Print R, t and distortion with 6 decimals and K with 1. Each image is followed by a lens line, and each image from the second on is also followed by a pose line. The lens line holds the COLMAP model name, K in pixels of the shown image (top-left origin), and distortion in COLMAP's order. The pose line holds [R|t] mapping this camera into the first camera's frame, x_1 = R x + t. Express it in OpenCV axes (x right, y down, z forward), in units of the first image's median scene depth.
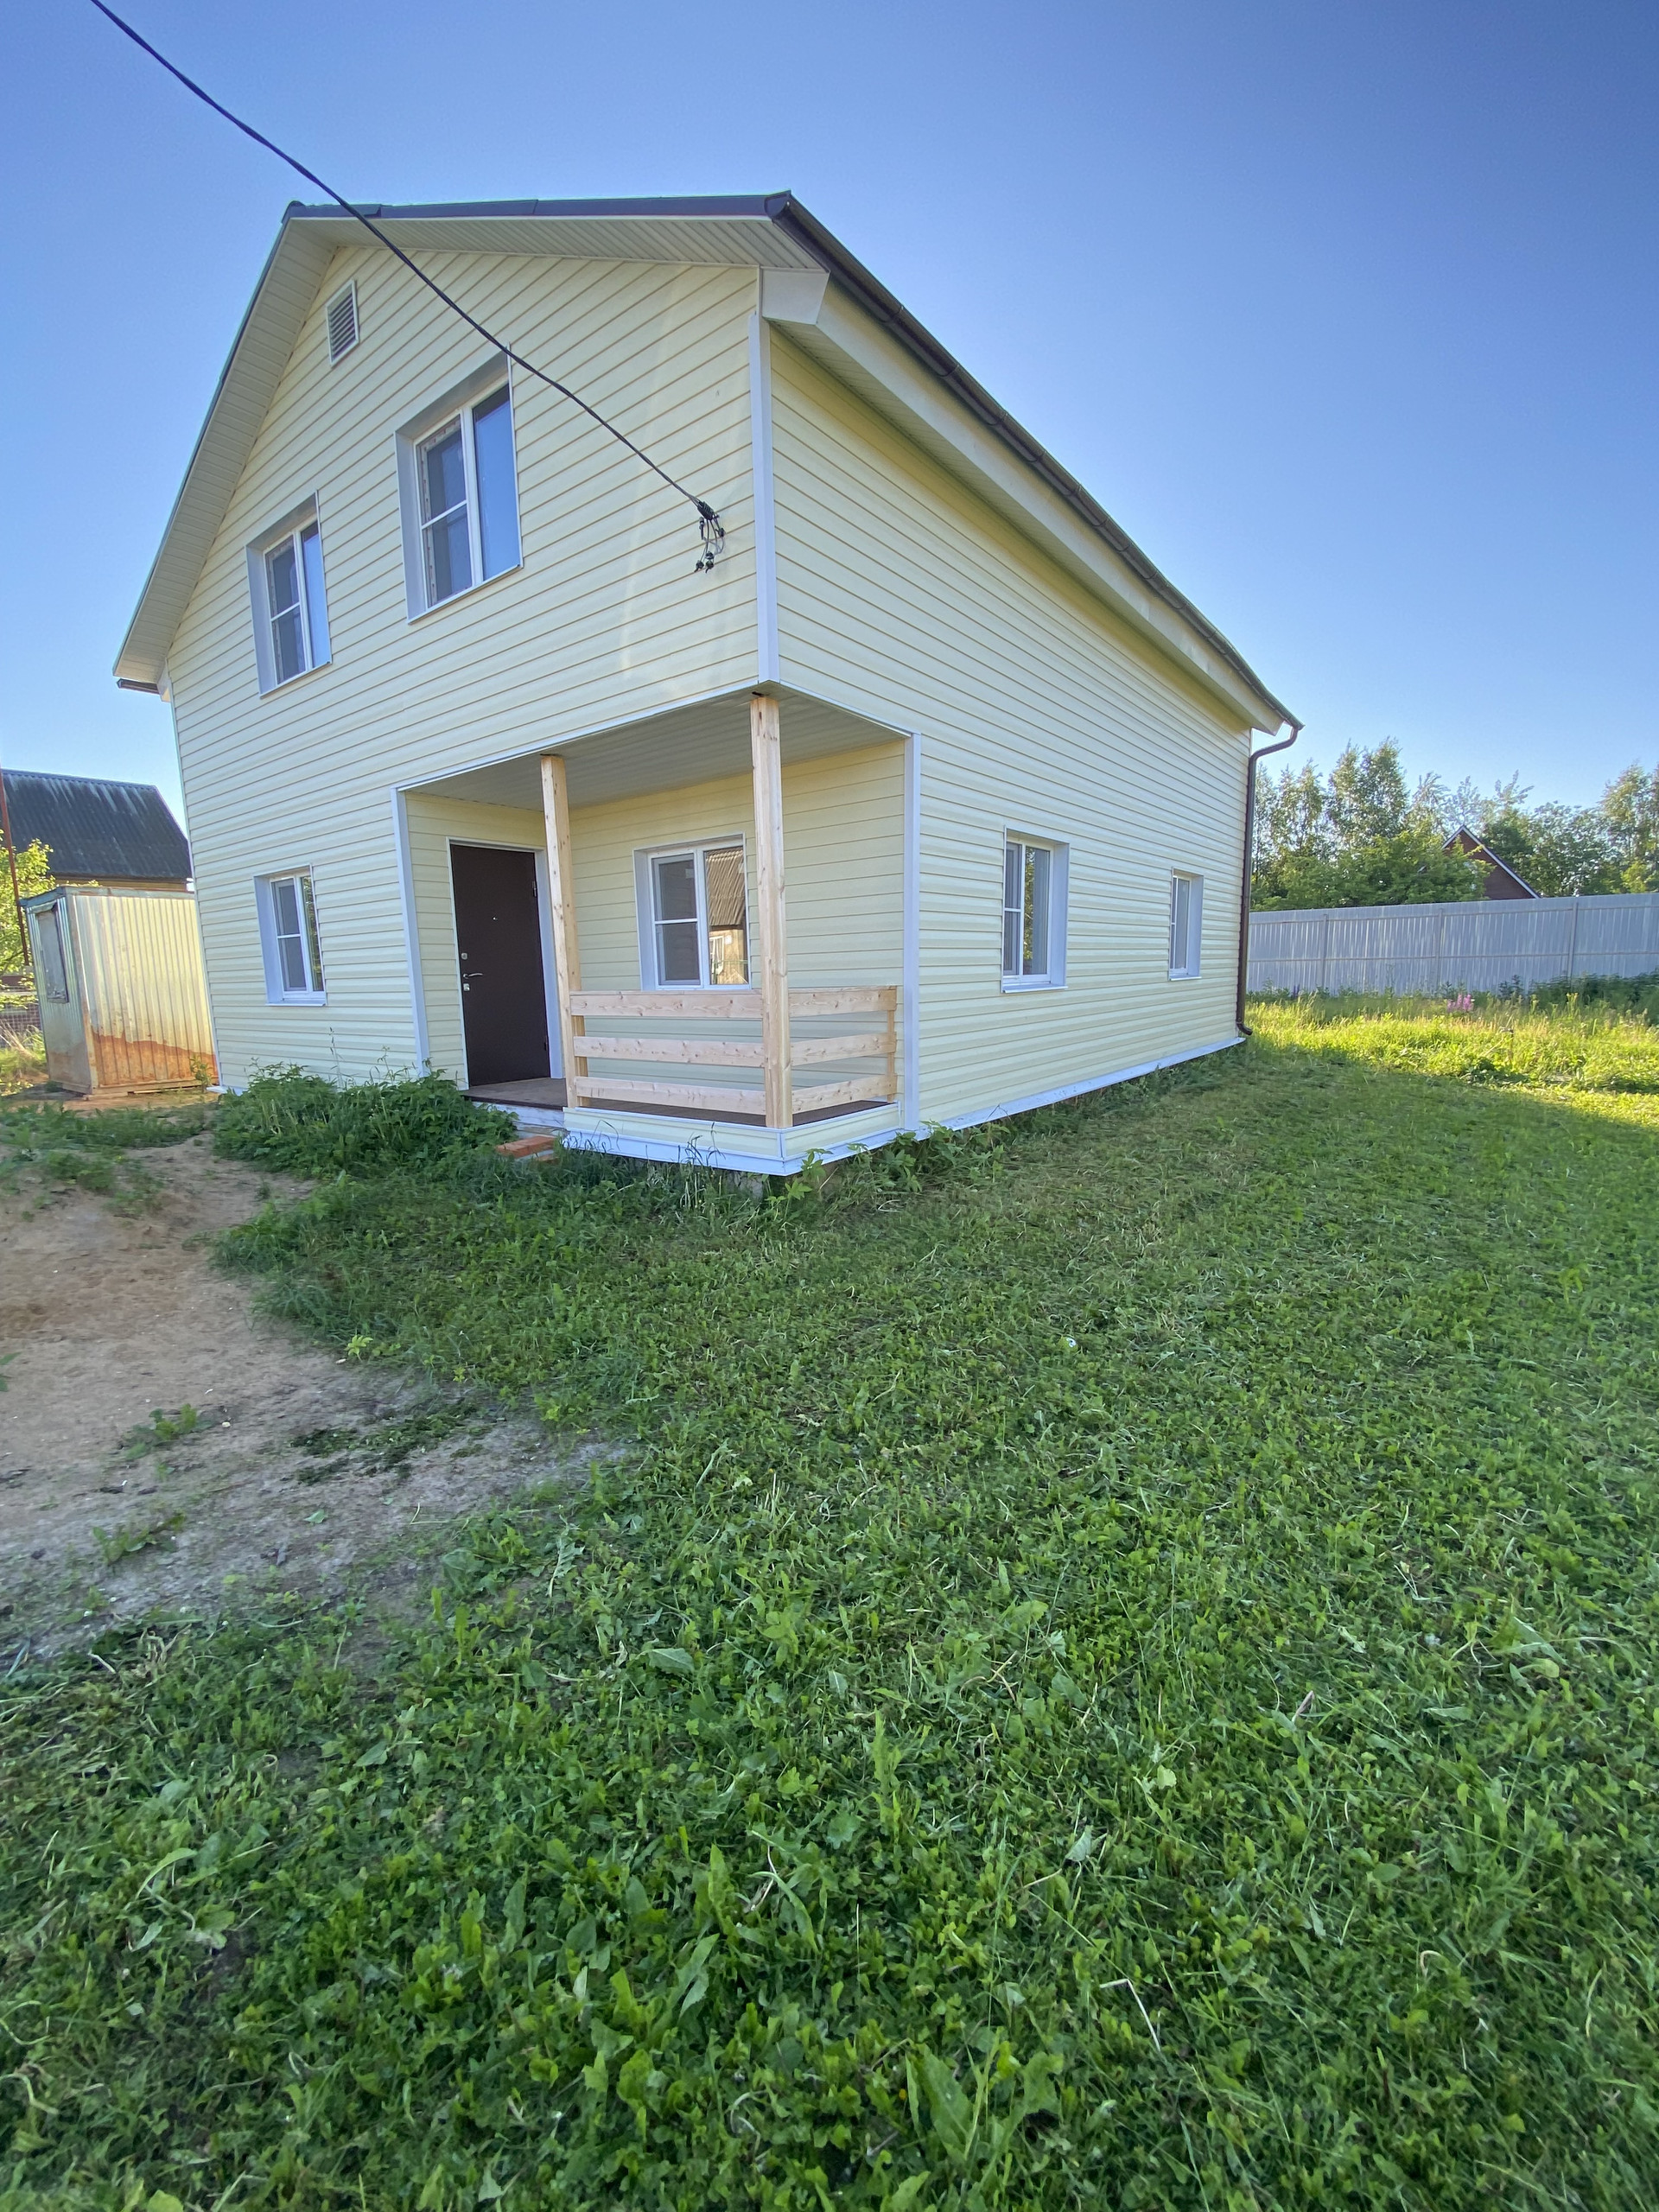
lens RADIAL K [[897.8, 0, 829.6], [0, 897.8, 1105.2], [0, 0, 1]] dist [0.007450, -0.014929]
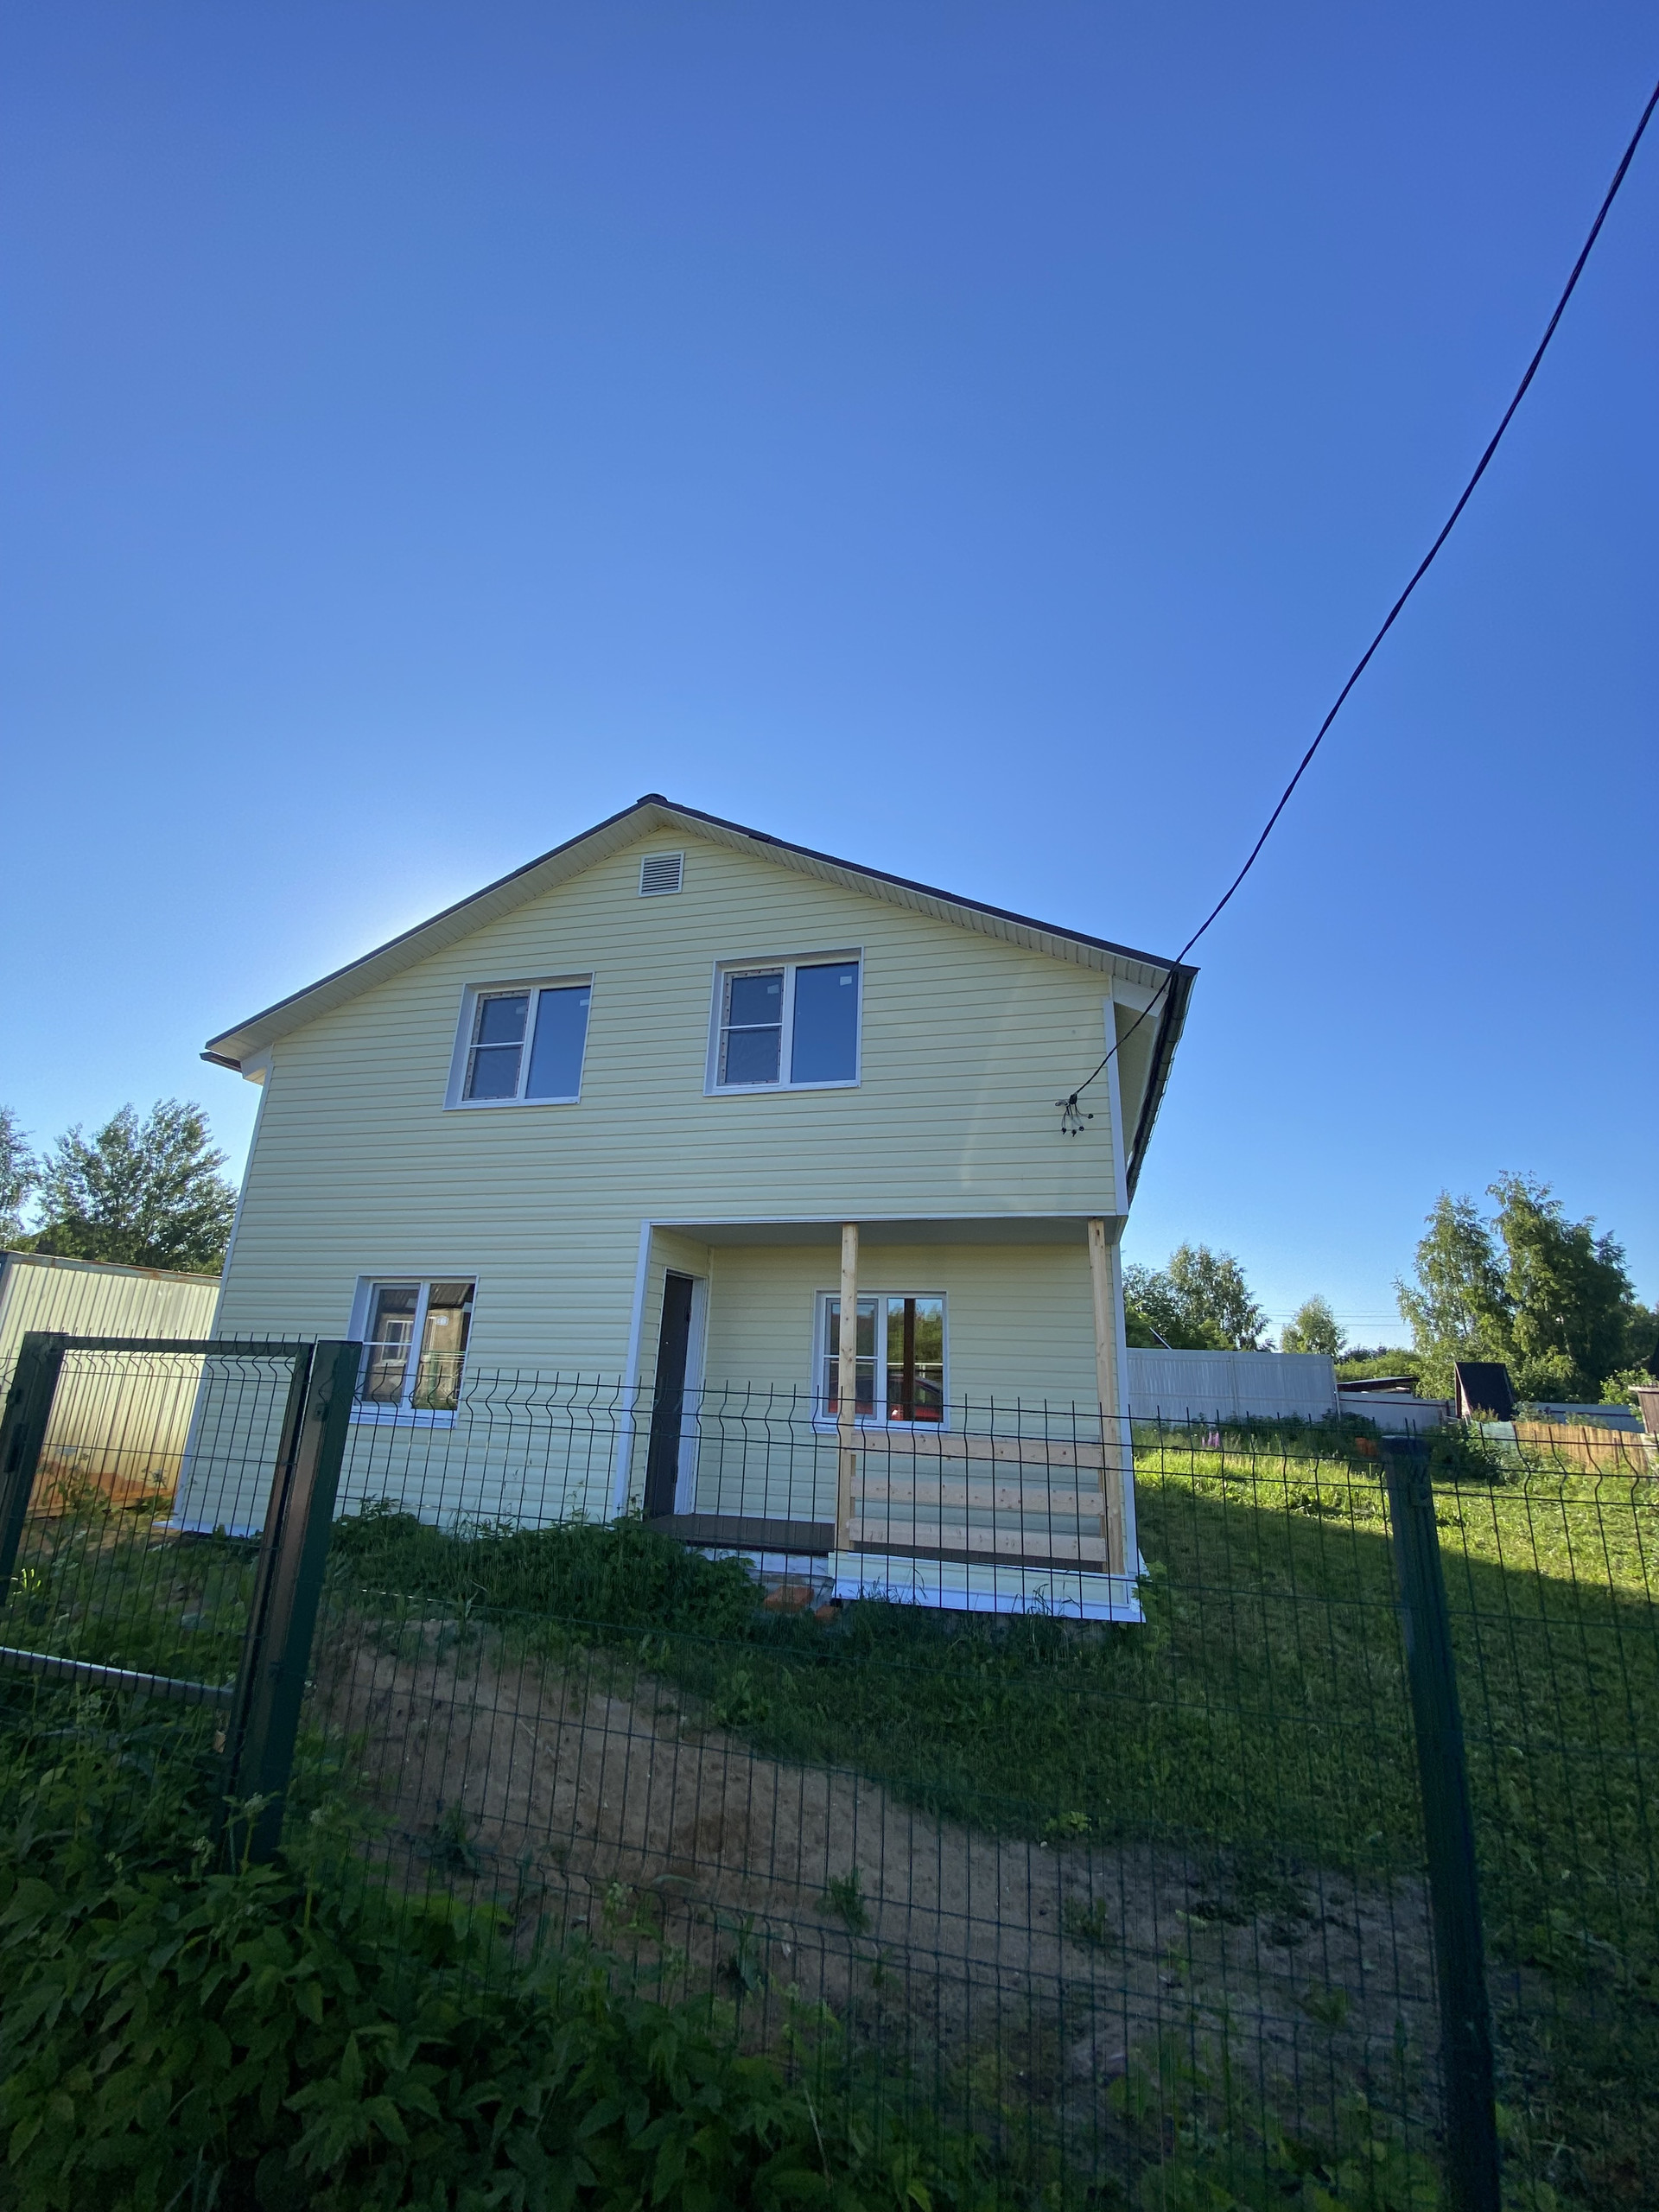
lens RADIAL K [[897.8, 0, 827.9], [0, 897.8, 1090.2], [0, 0, 1]] dist [0.007450, -0.014929]
pose [[0.922065, 0.164681, 0.350251, -1.180077], [0.003558, 0.901316, -0.433148, -0.046949], [-0.387018, 0.400637, 0.830486, -0.088750]]
